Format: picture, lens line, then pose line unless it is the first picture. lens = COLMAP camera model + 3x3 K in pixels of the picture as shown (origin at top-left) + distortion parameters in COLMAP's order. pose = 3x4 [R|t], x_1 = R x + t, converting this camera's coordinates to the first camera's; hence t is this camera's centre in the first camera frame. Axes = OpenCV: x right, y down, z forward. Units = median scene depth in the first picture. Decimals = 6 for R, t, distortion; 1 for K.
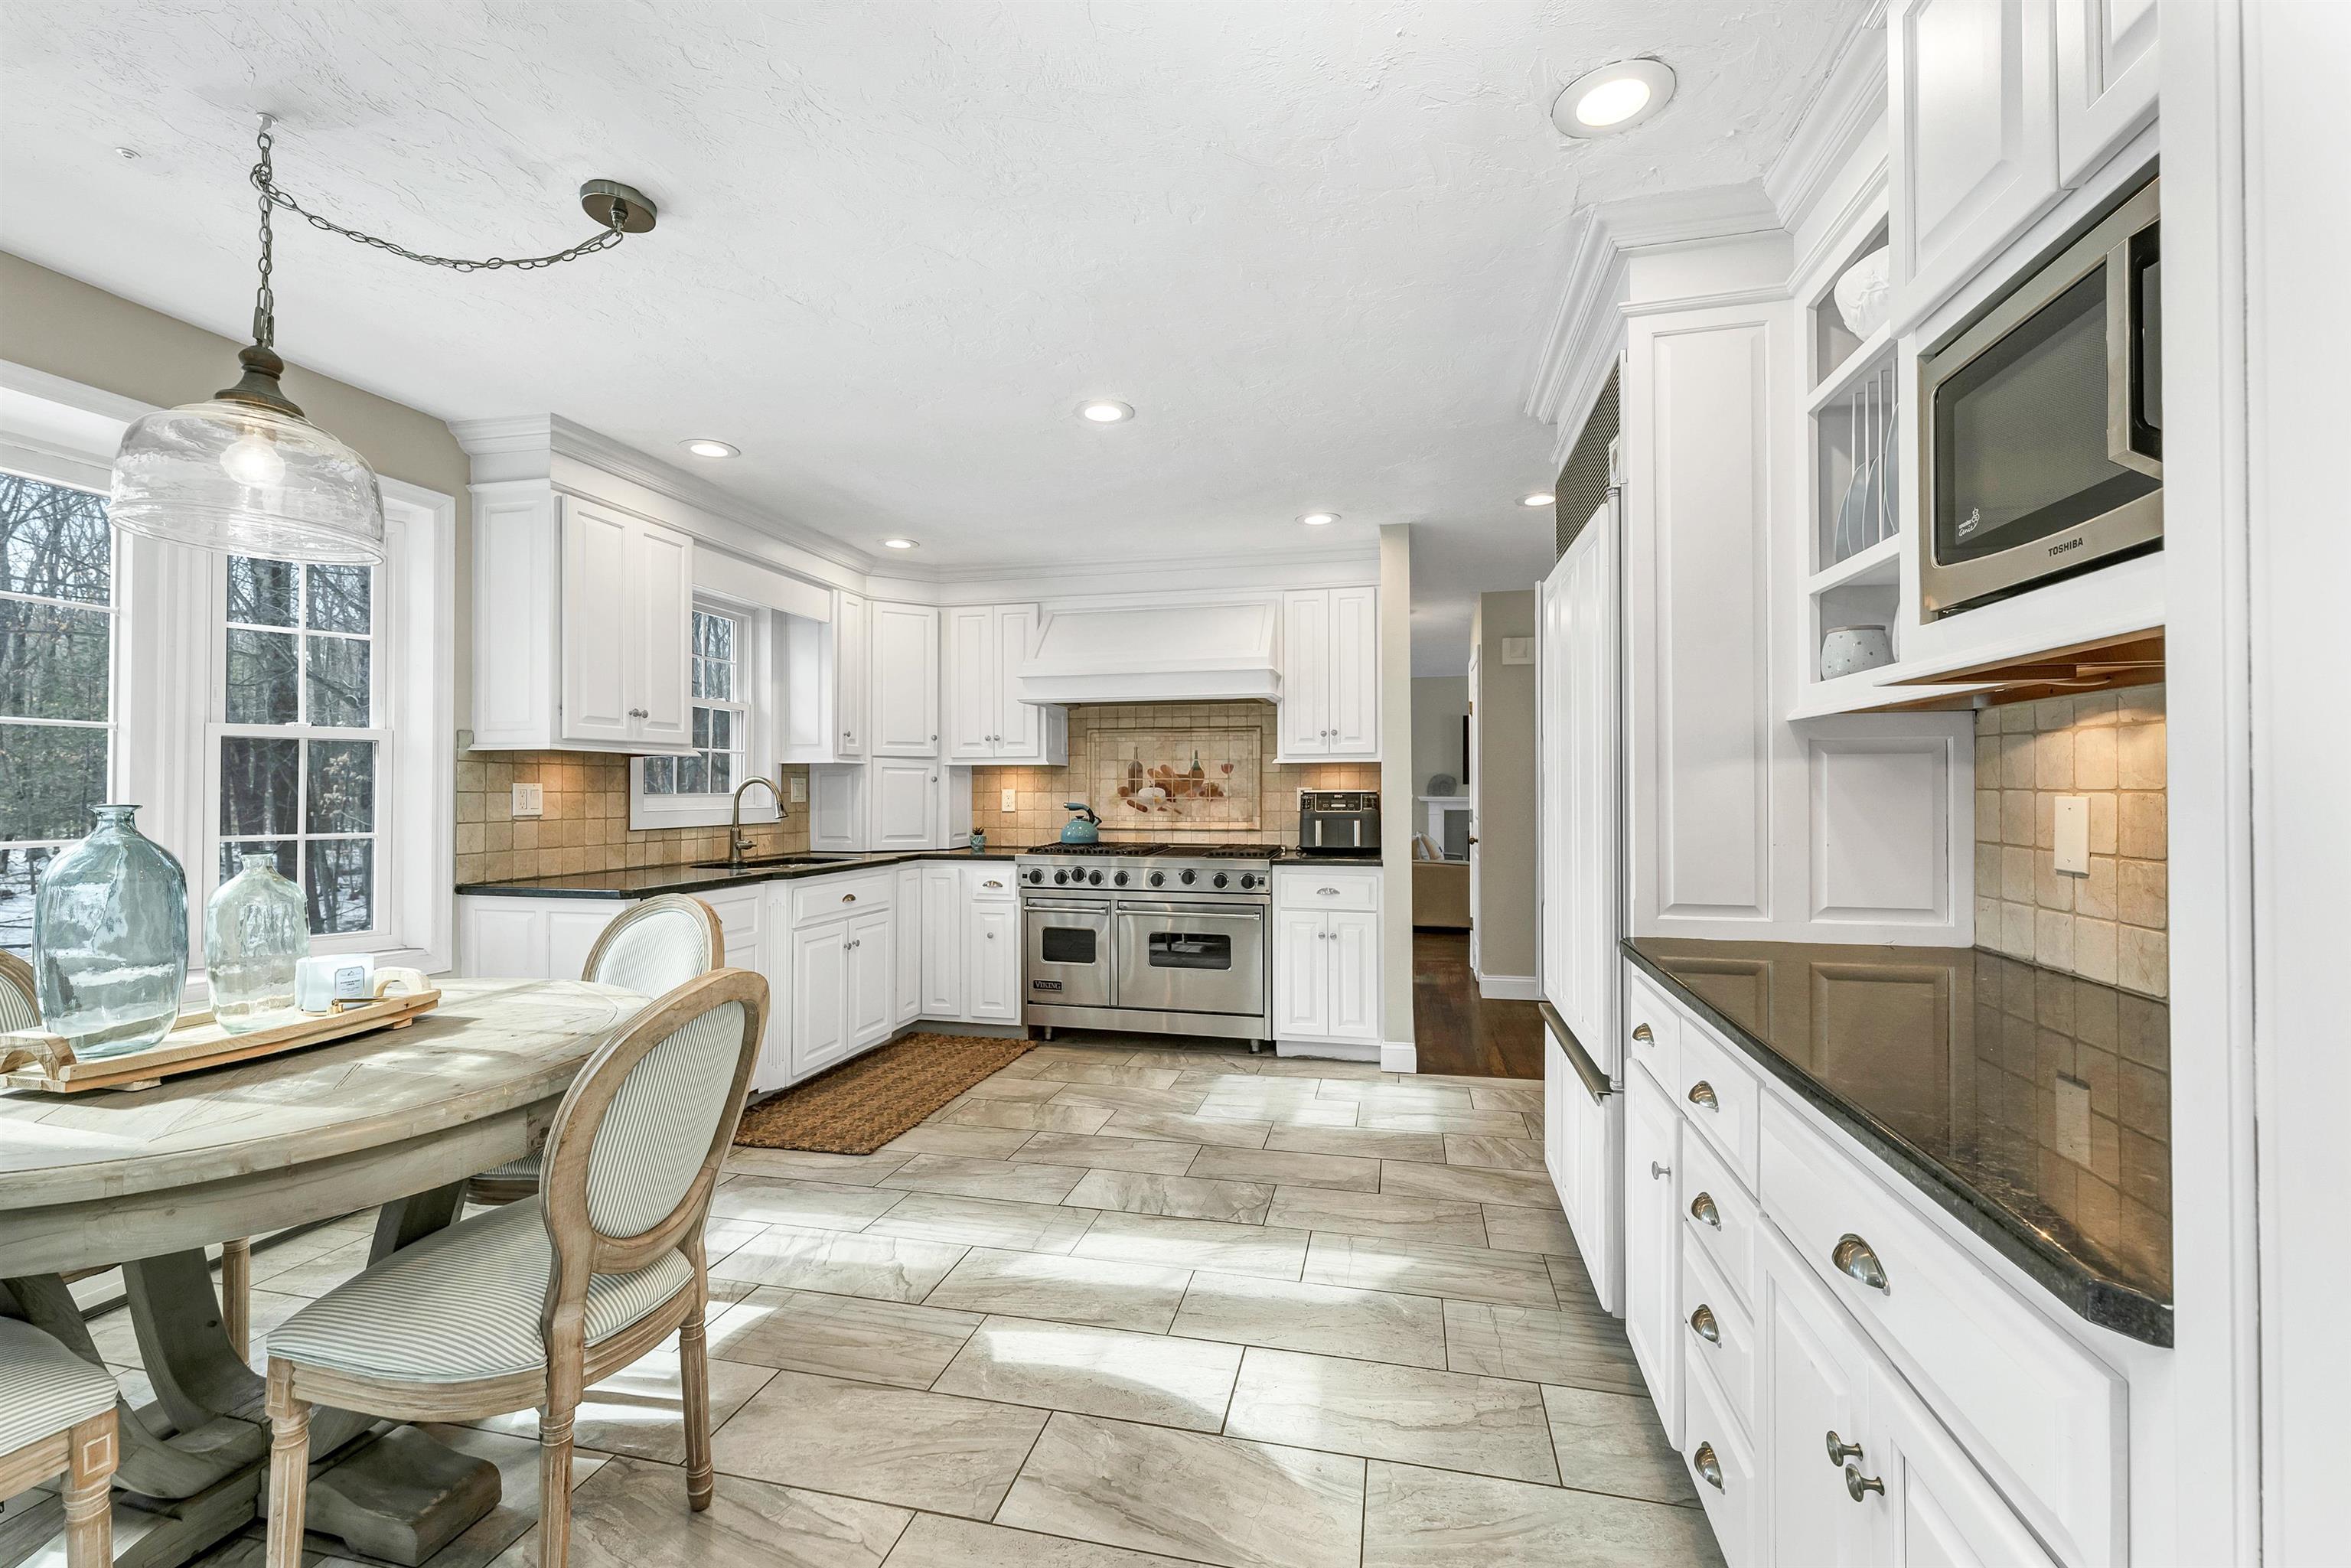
lens RADIAL K [[1002.0, 0, 1189.3], [0, 1002.0, 784.9], [0, 0, 1]] dist [0.000466, -0.000093]
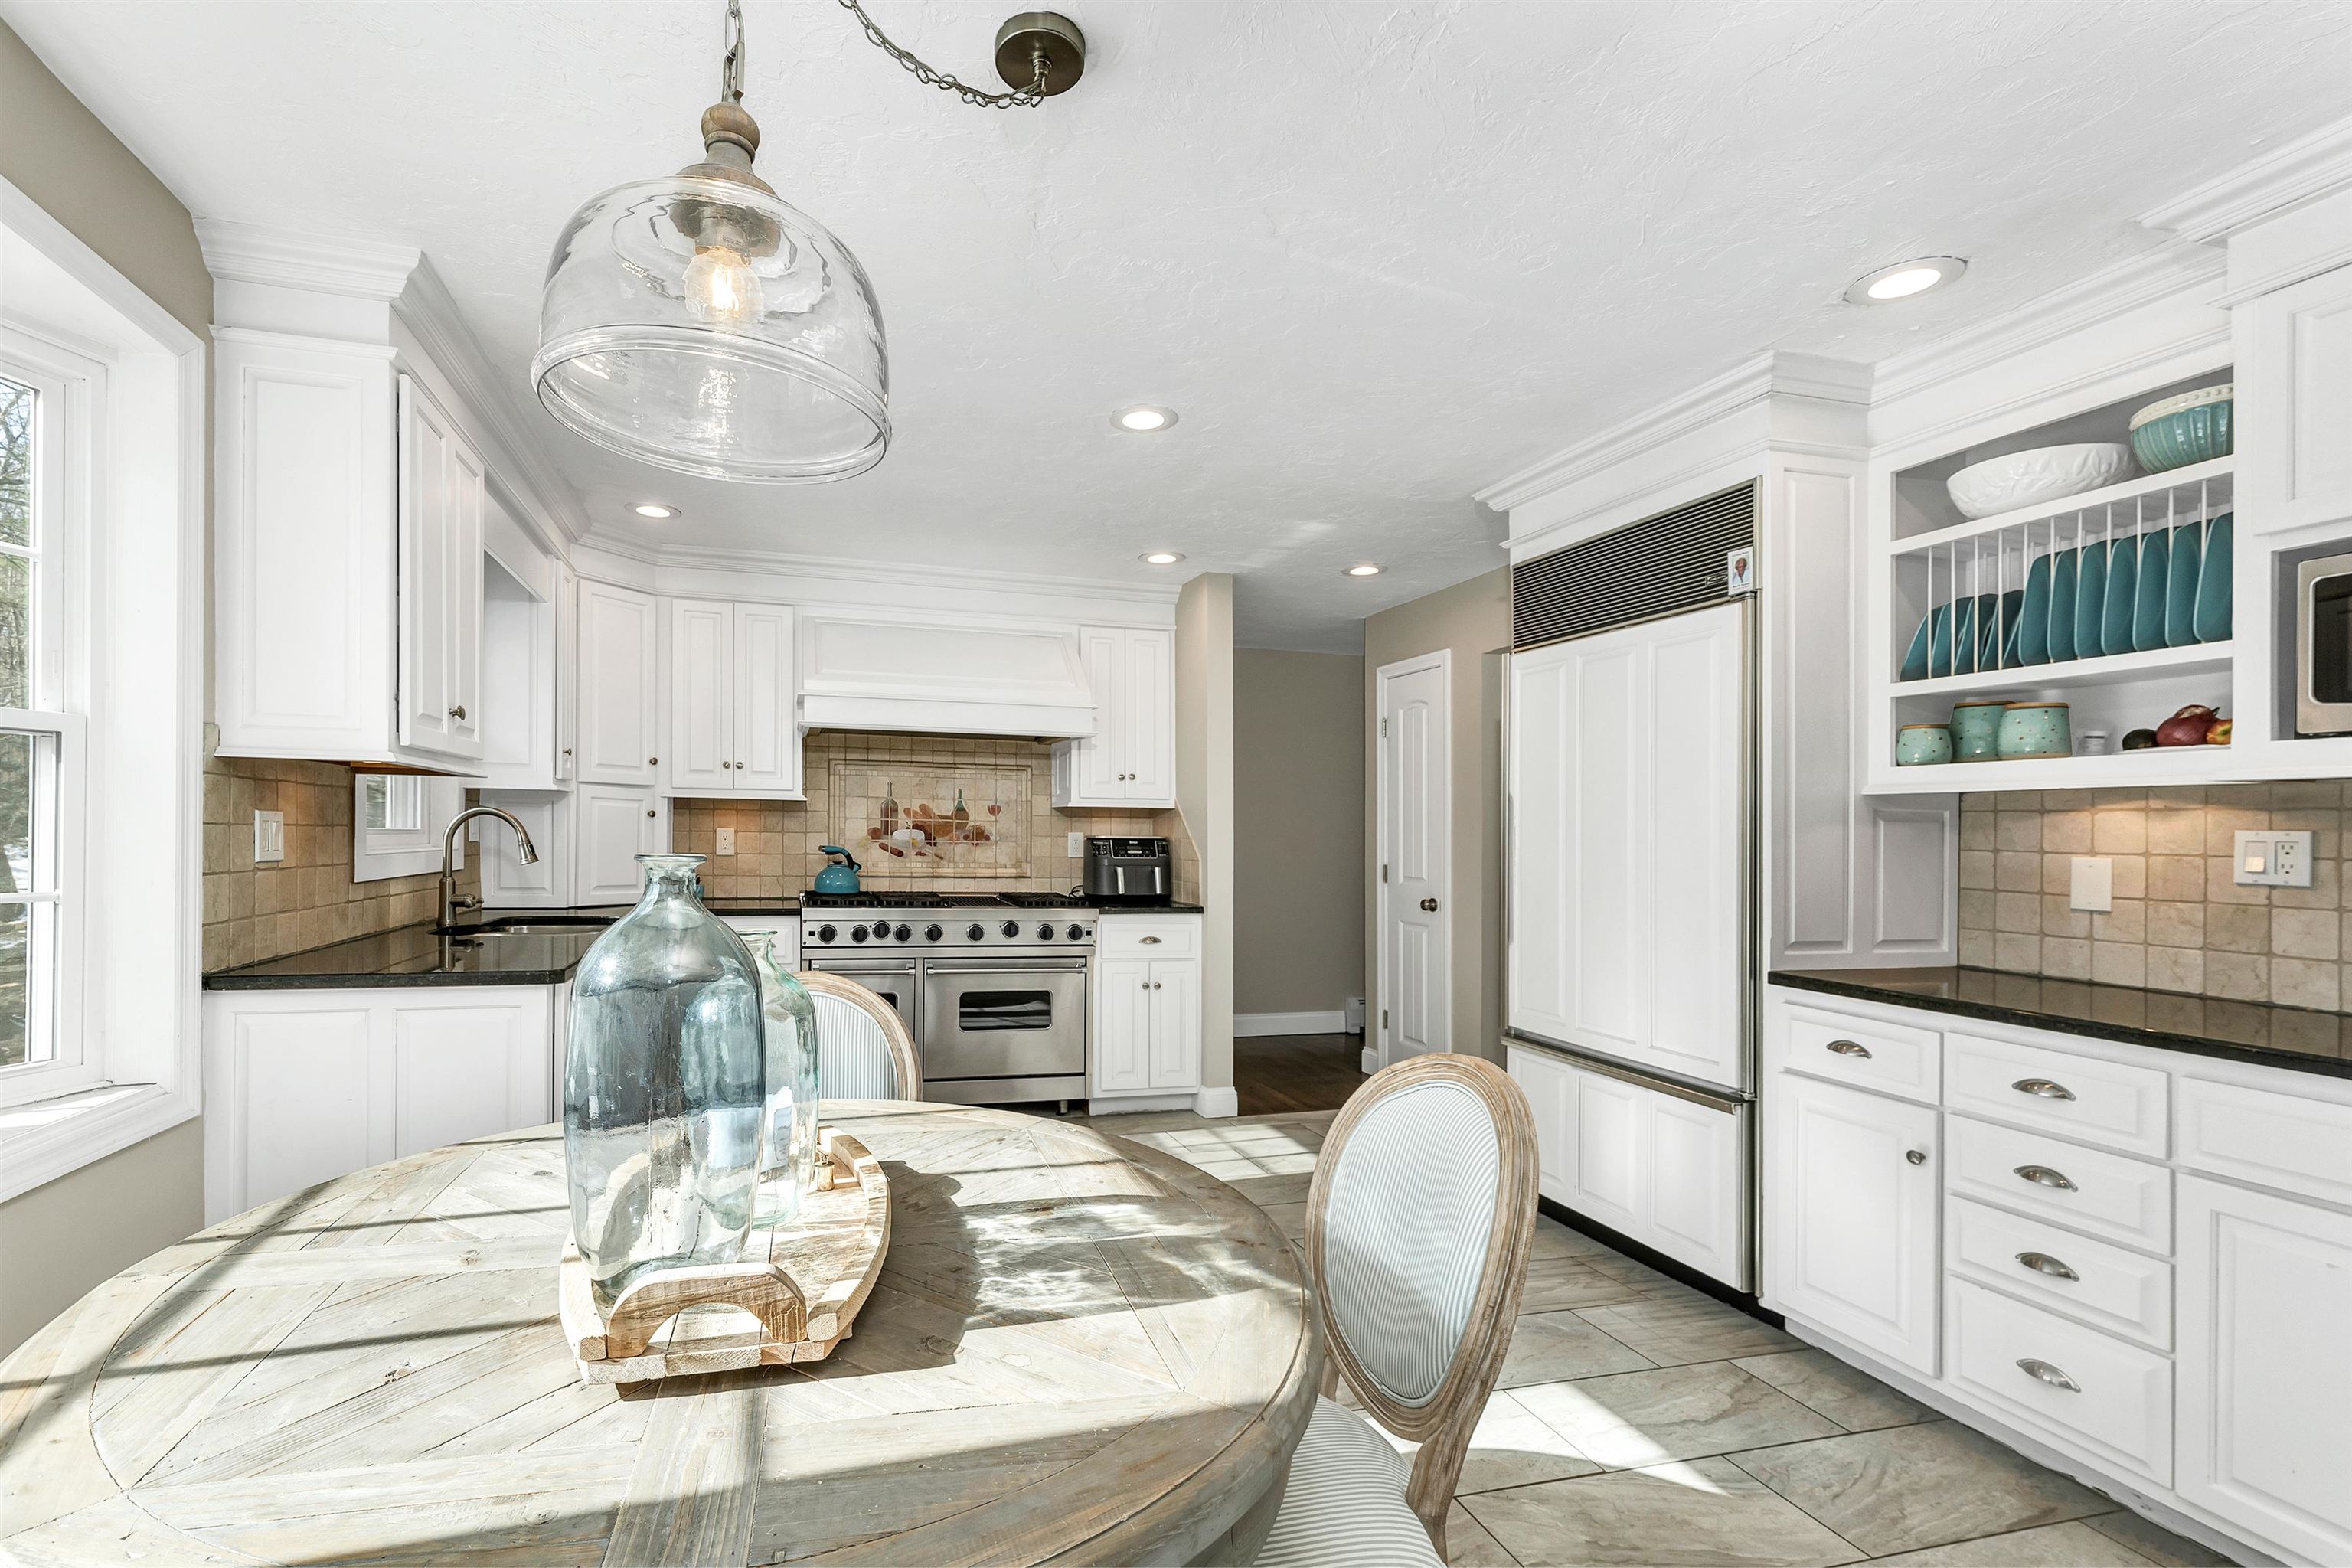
lens RADIAL K [[1050.9, 0, 1109.2], [0, 1050.9, 838.9], [0, 0, 1]] dist [-0.001391, -0.000128]
pose [[0.884328, 0.013656, 0.466666, -0.370348], [-0.019689, 0.999774, 0.008054, 0.000129], [-0.466450, -0.016311, 0.884397, 0.116182]]
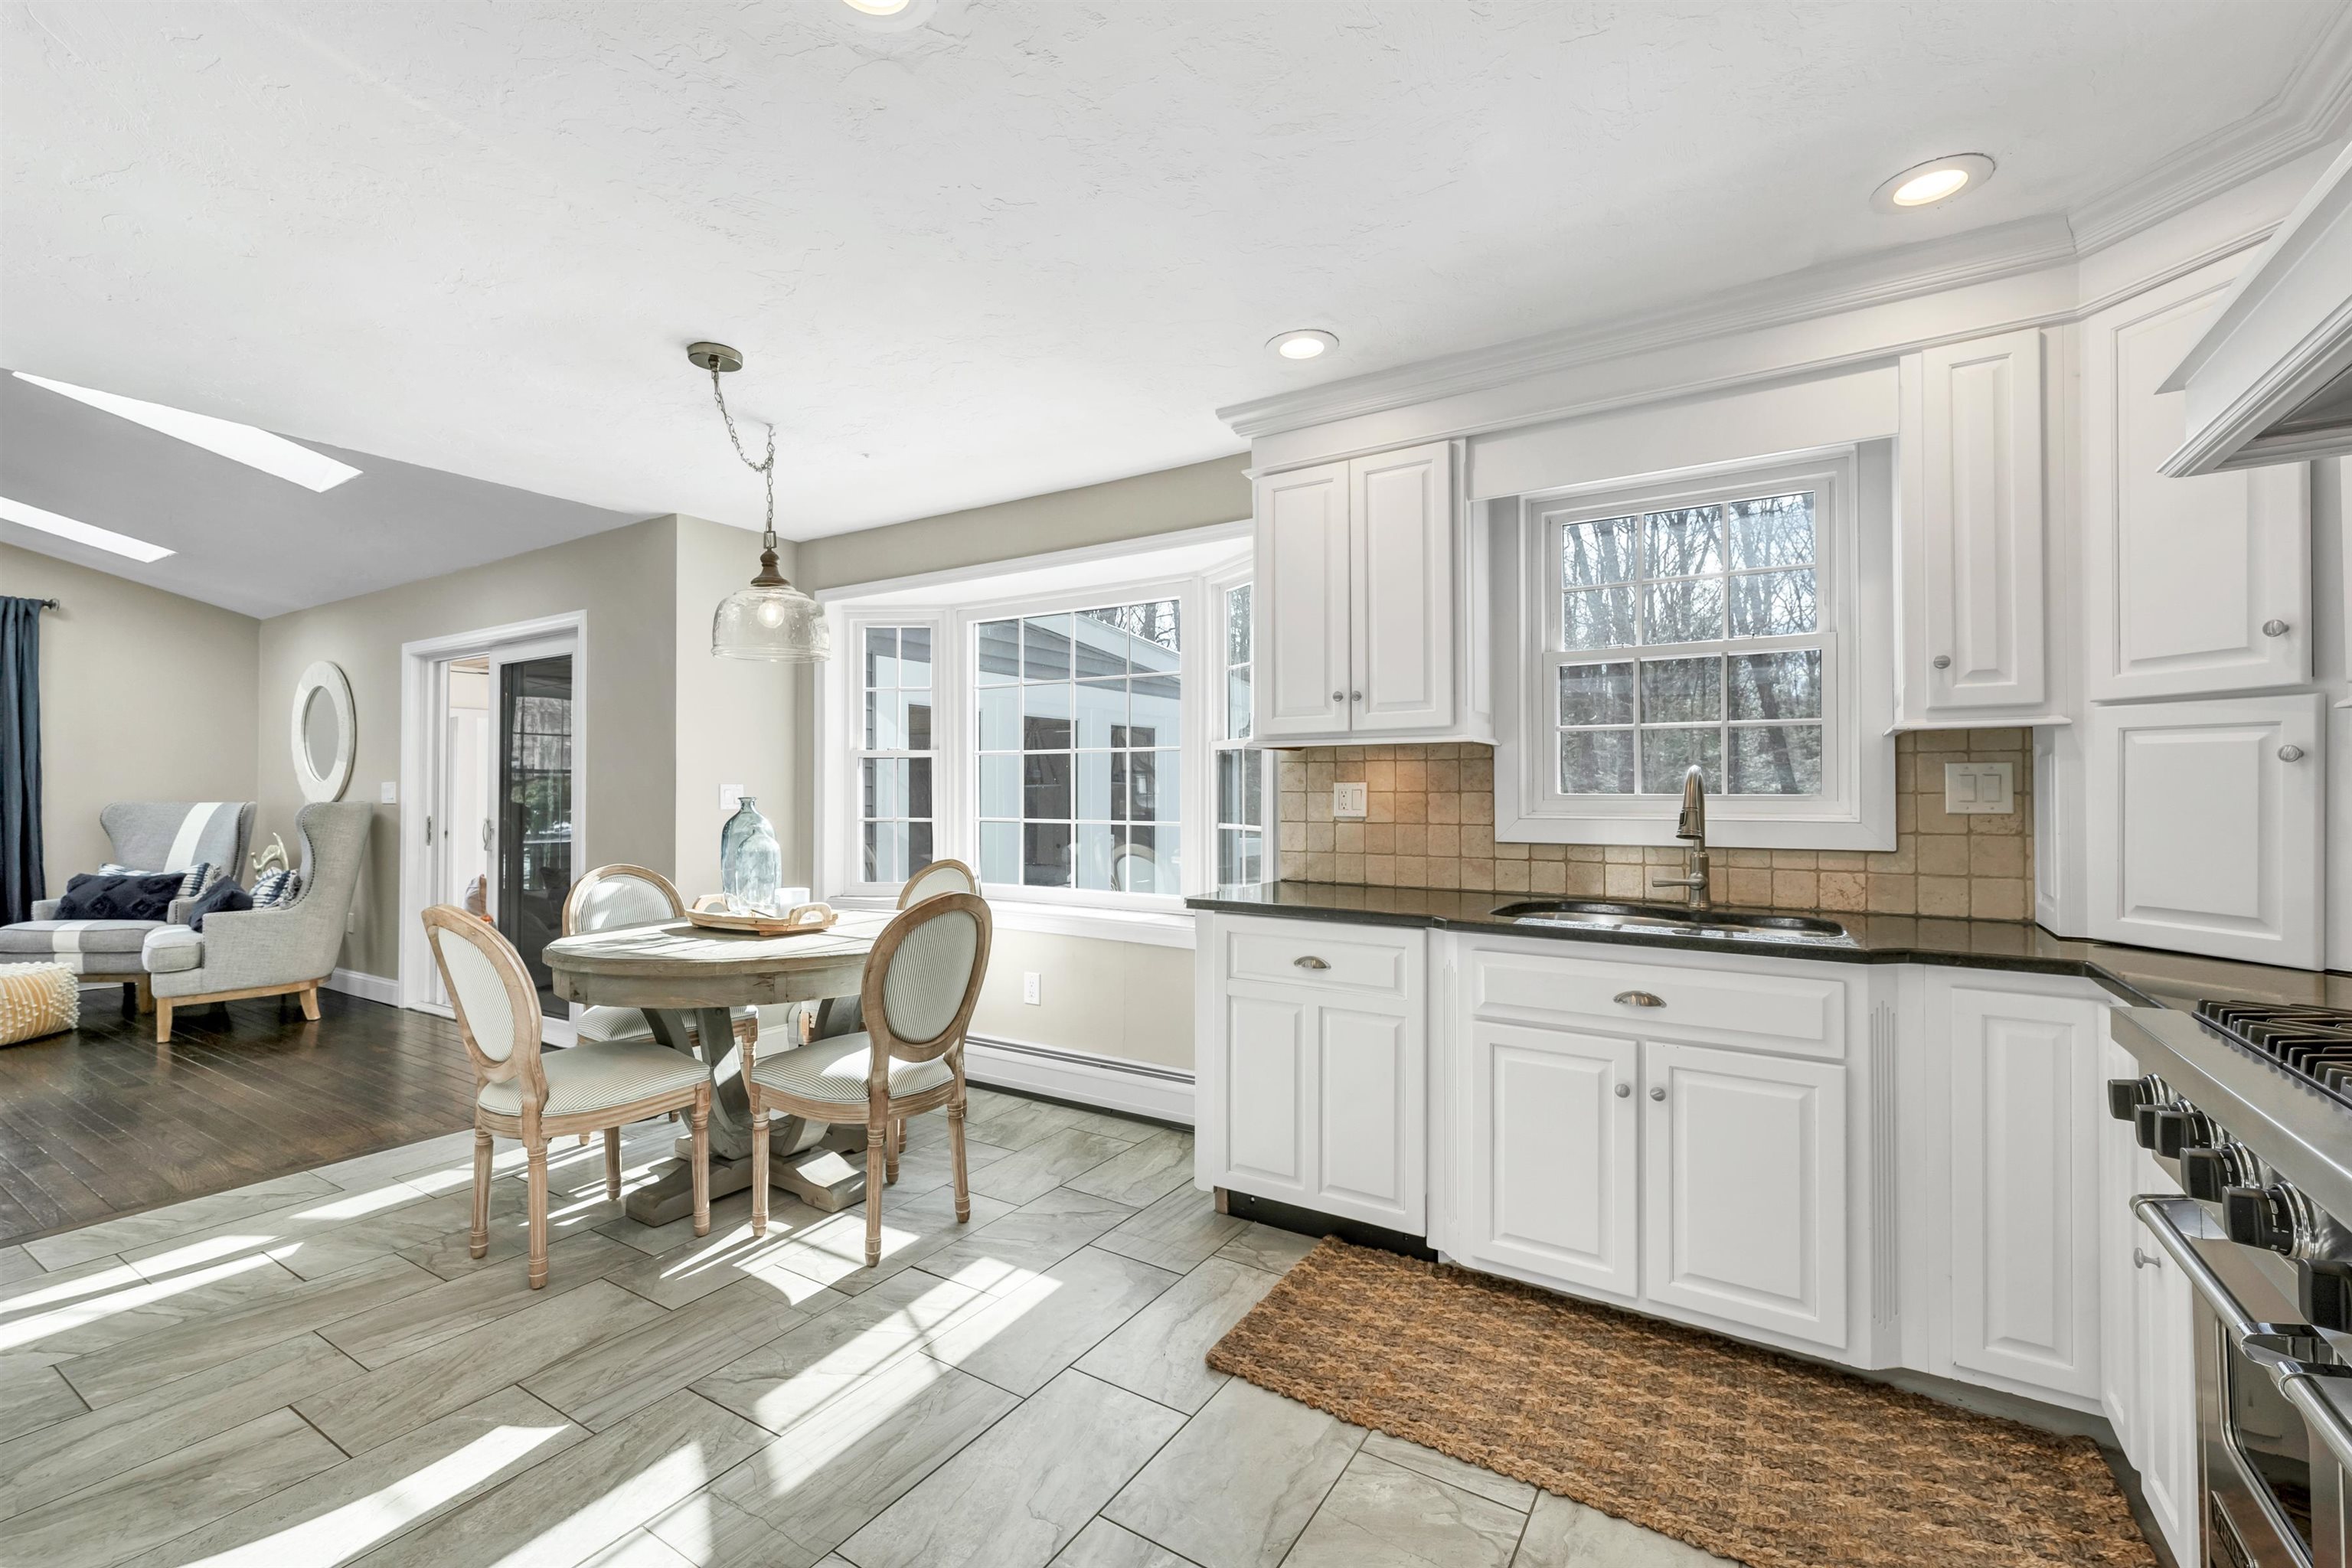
lens RADIAL K [[1002.5, 0, 1189.8], [0, 1002.5, 784.9], [0, 0, 1]] dist [0.000466, -0.000093]
pose [[-0.344196, -0.006392, -0.938876, 0.204485], [0.006129, 0.999940, -0.009055, 0.006034], [0.938878, -0.008871, -0.344136, 0.887176]]
